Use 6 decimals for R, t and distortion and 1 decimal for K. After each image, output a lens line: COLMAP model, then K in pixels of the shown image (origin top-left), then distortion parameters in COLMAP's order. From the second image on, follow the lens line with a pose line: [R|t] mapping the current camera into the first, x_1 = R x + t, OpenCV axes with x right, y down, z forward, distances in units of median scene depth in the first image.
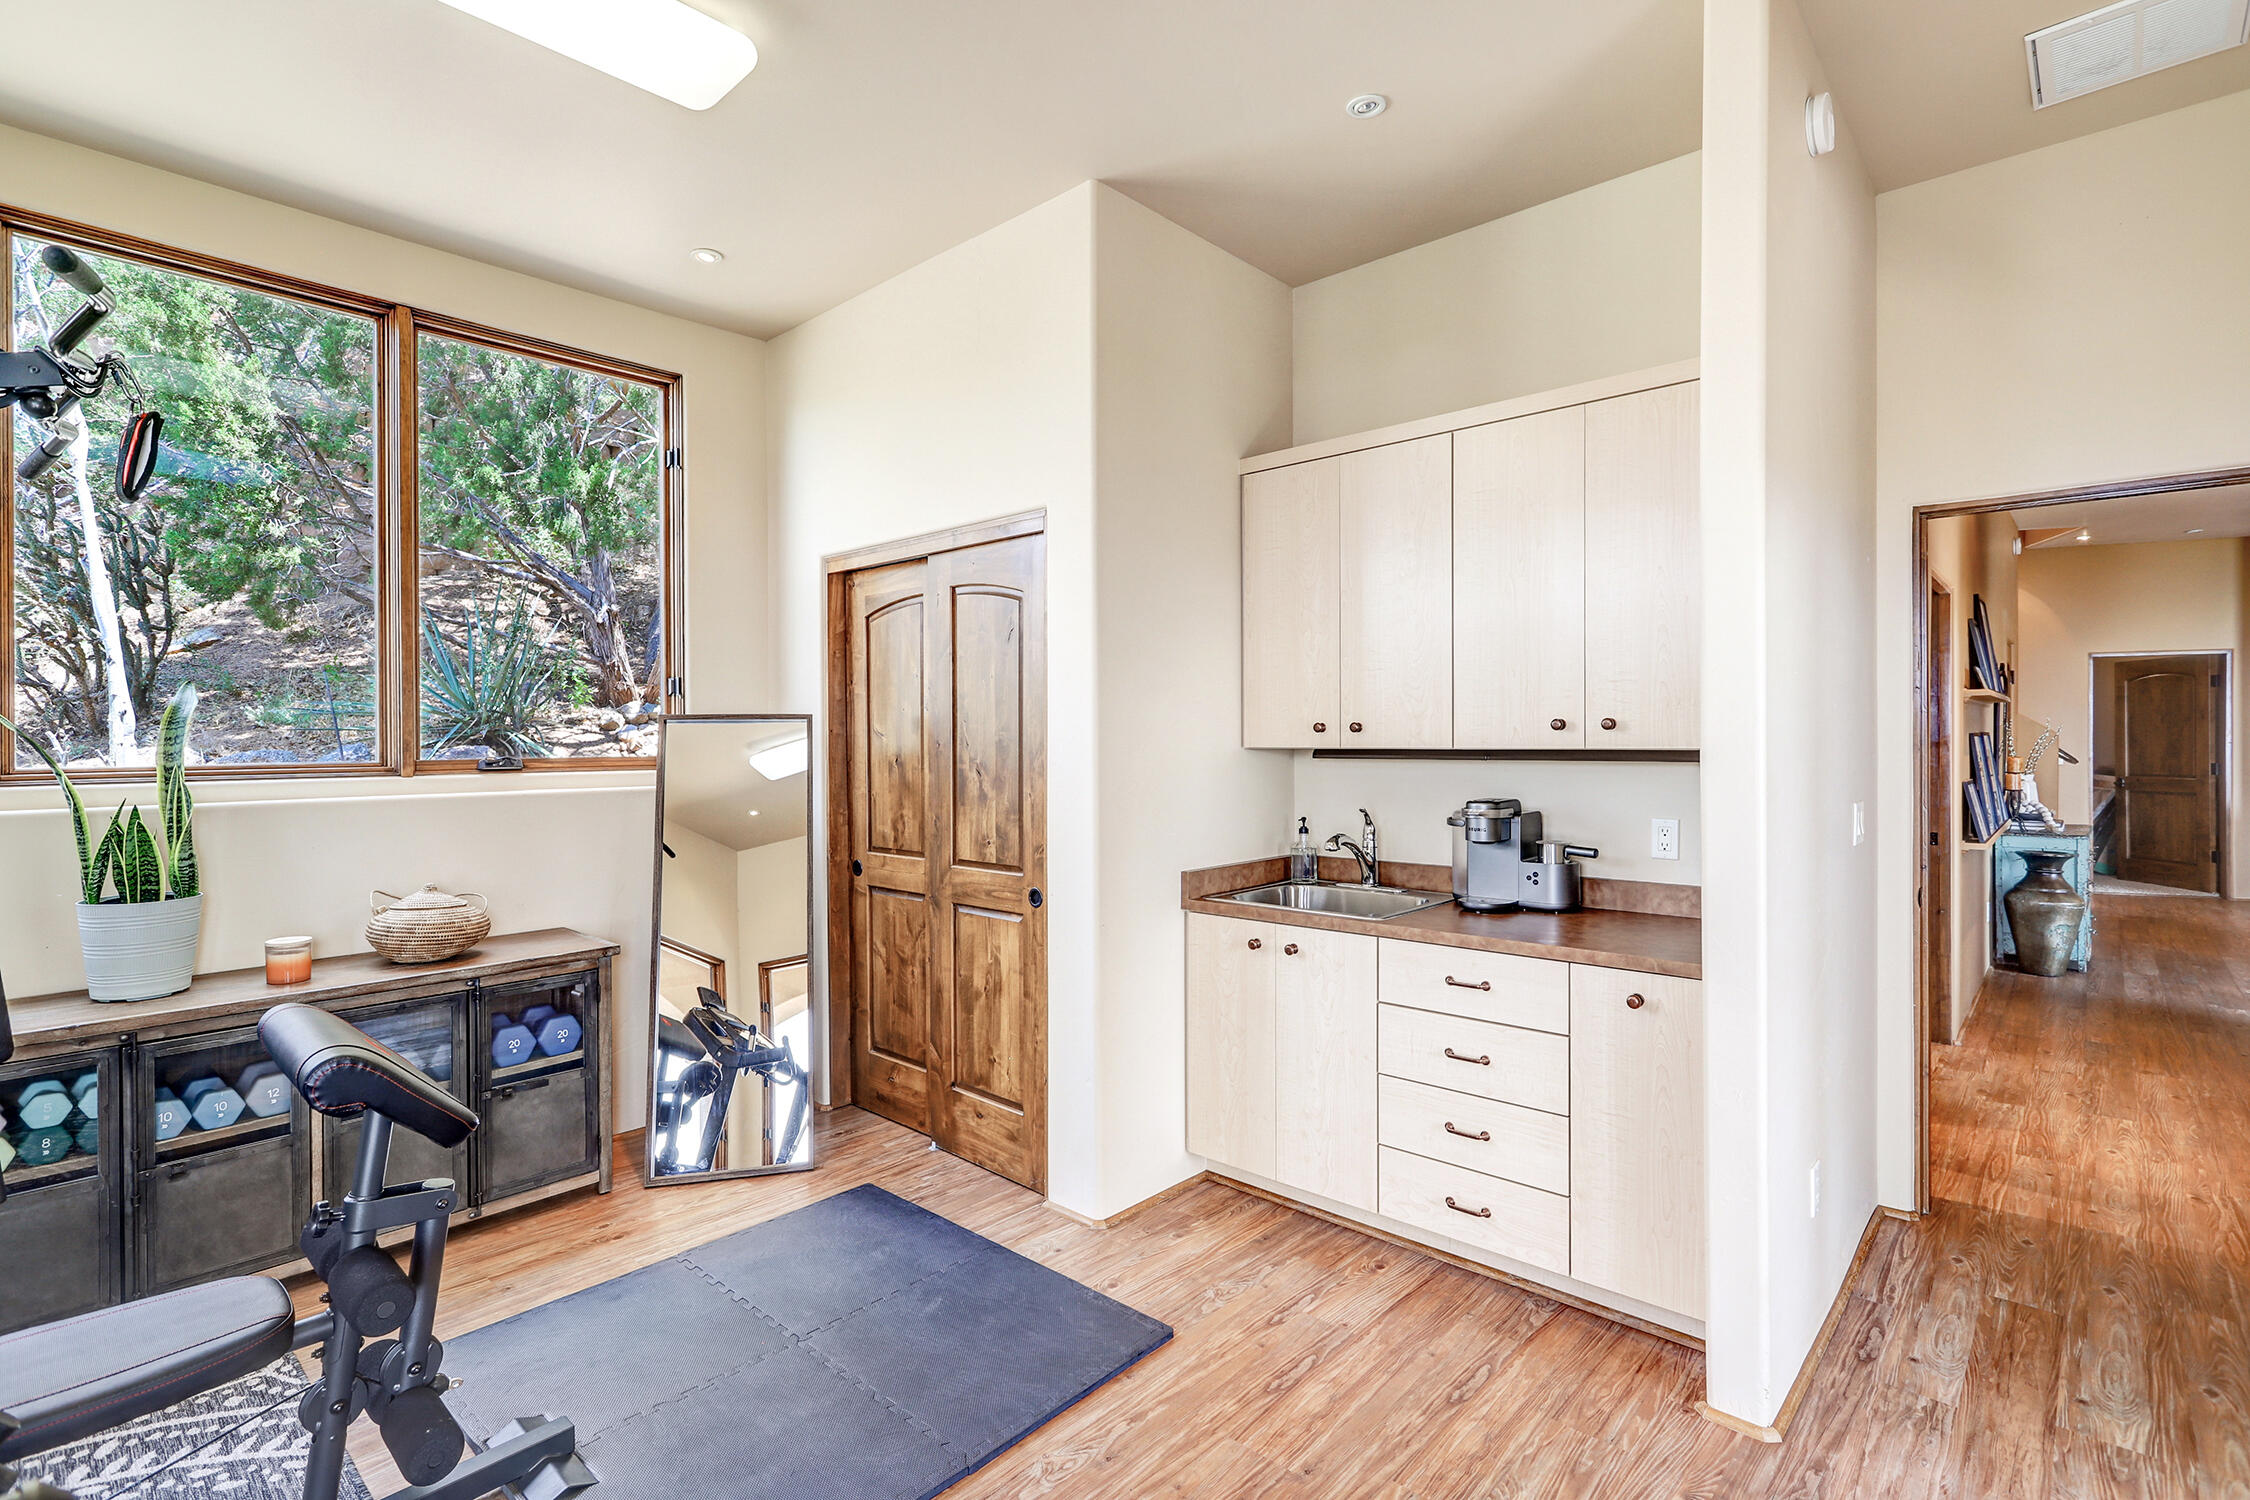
lens RADIAL K [[1068.6, 0, 1116.3], [0, 1068.6, 748.7], [0, 0, 1]] dist [0.001260, -0.000492]
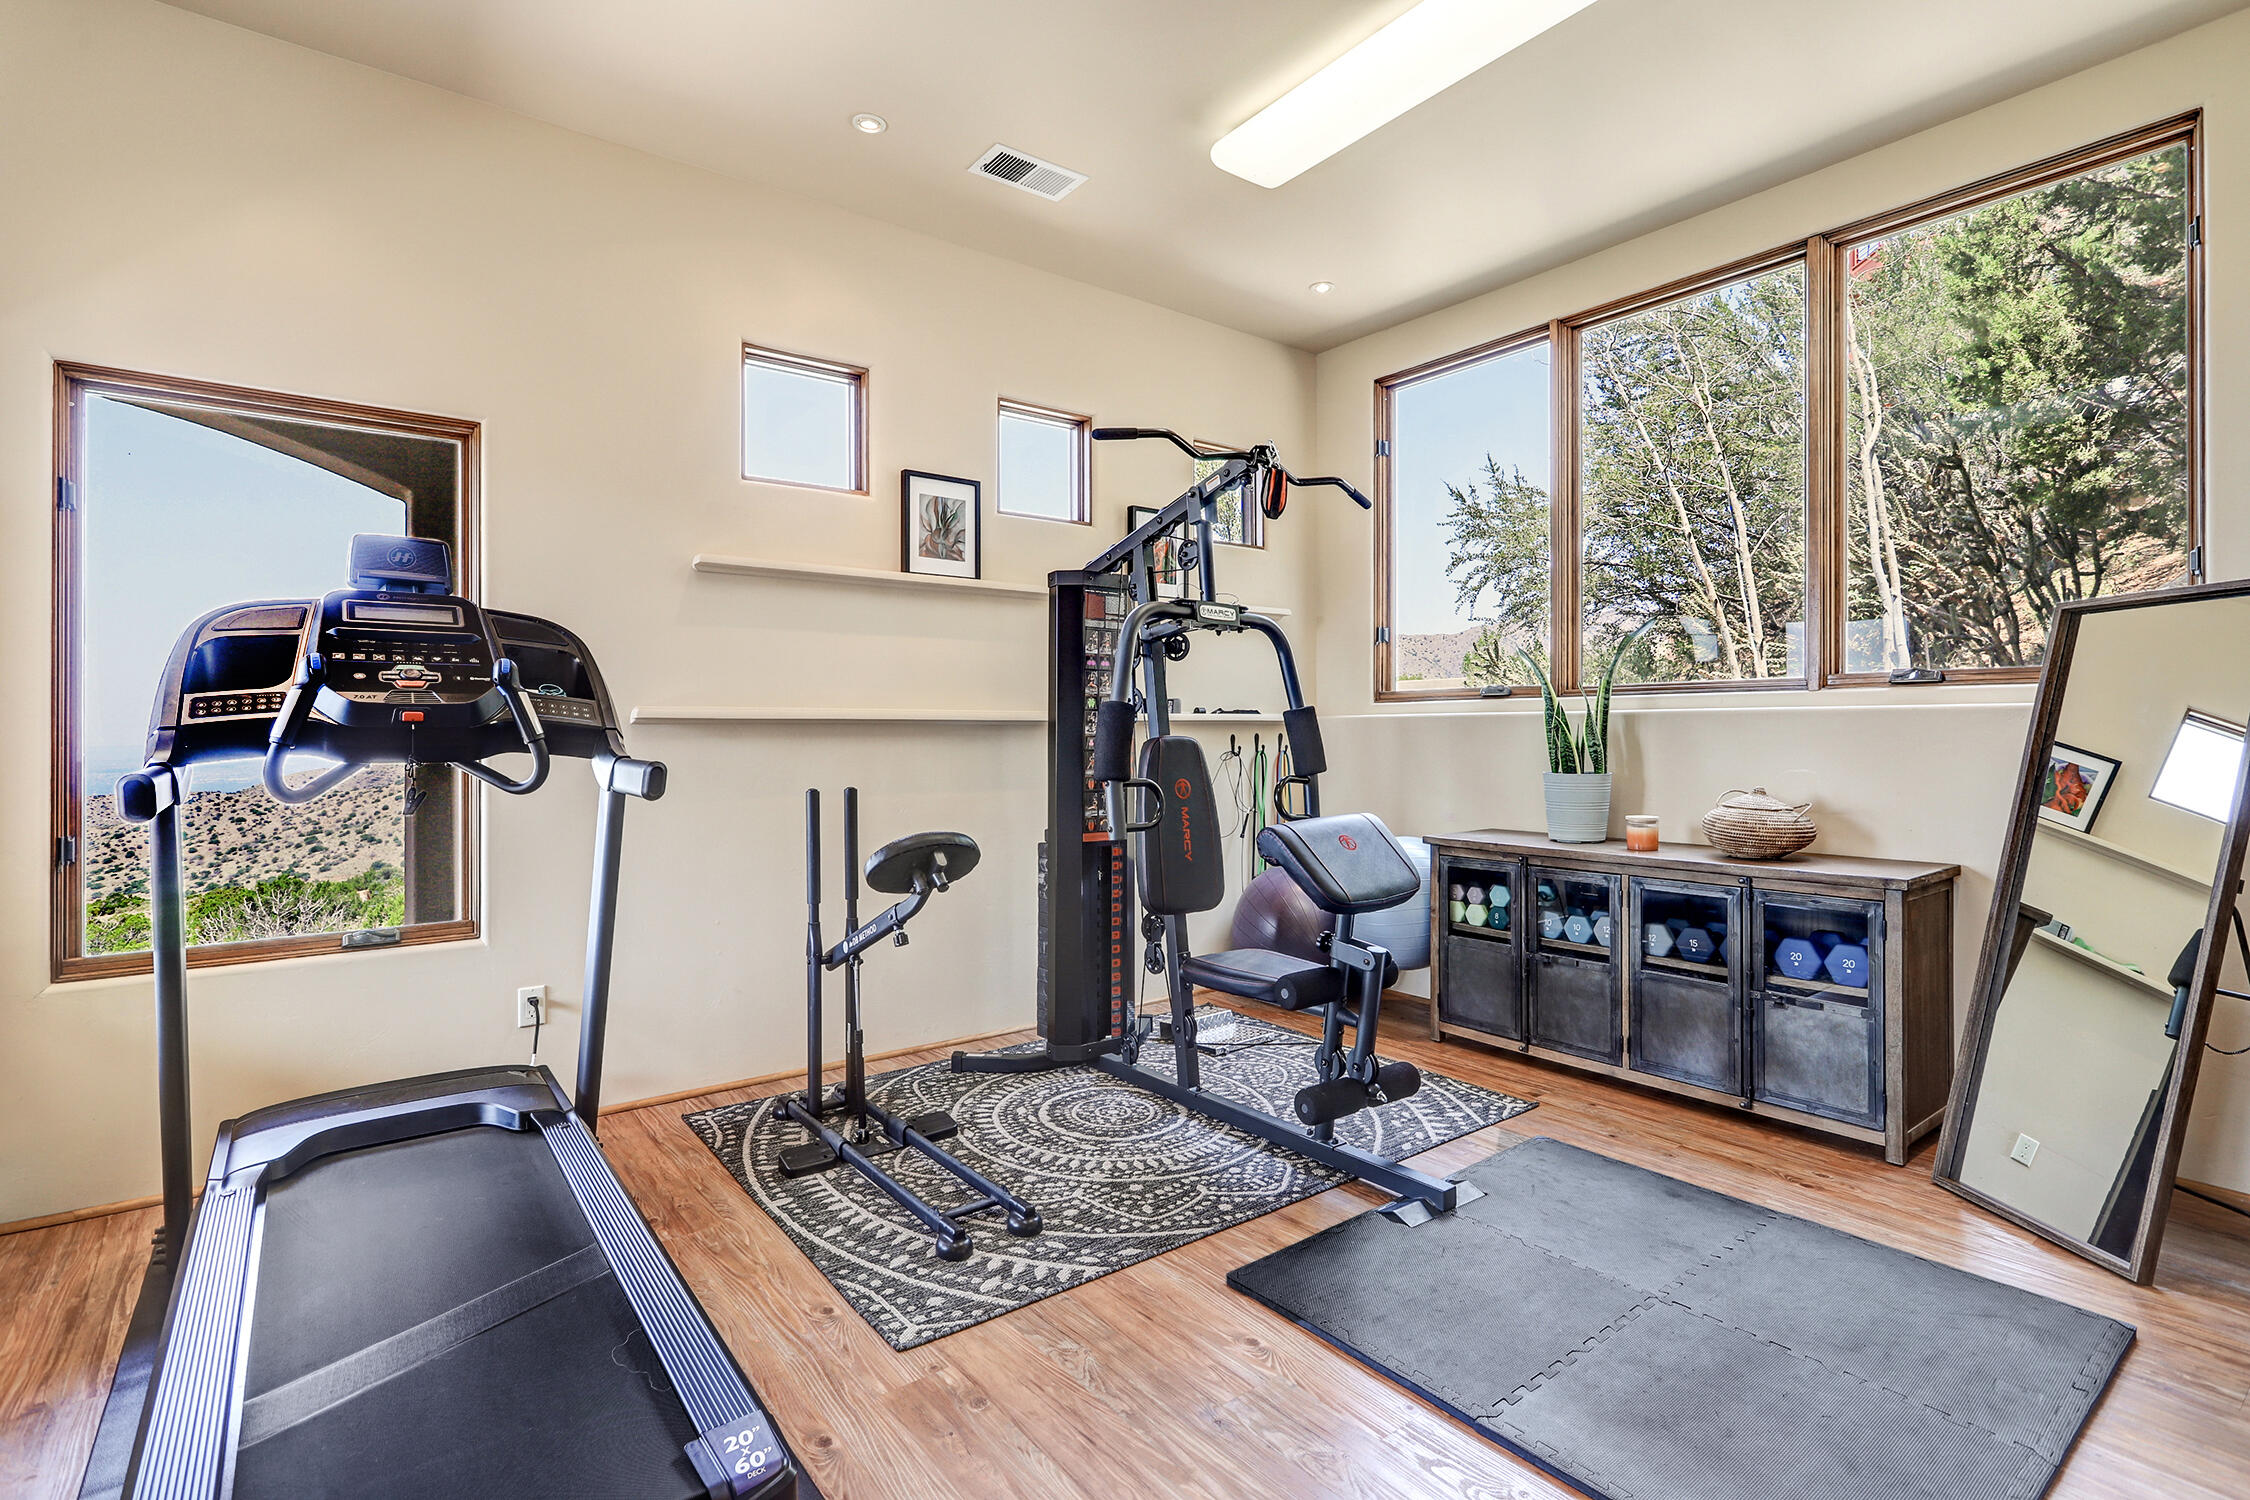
lens RADIAL K [[1068.6, 0, 1125.9], [0, 1068.6, 731.6], [0, 0, 1]] dist [0.001260, -0.000492]
pose [[-0.174056, 0.005676, -0.984719, 0.517989], [-0.007574, 0.999946, 0.007102, 0.069806], [0.984707, 0.008694, -0.174004, 0.580360]]
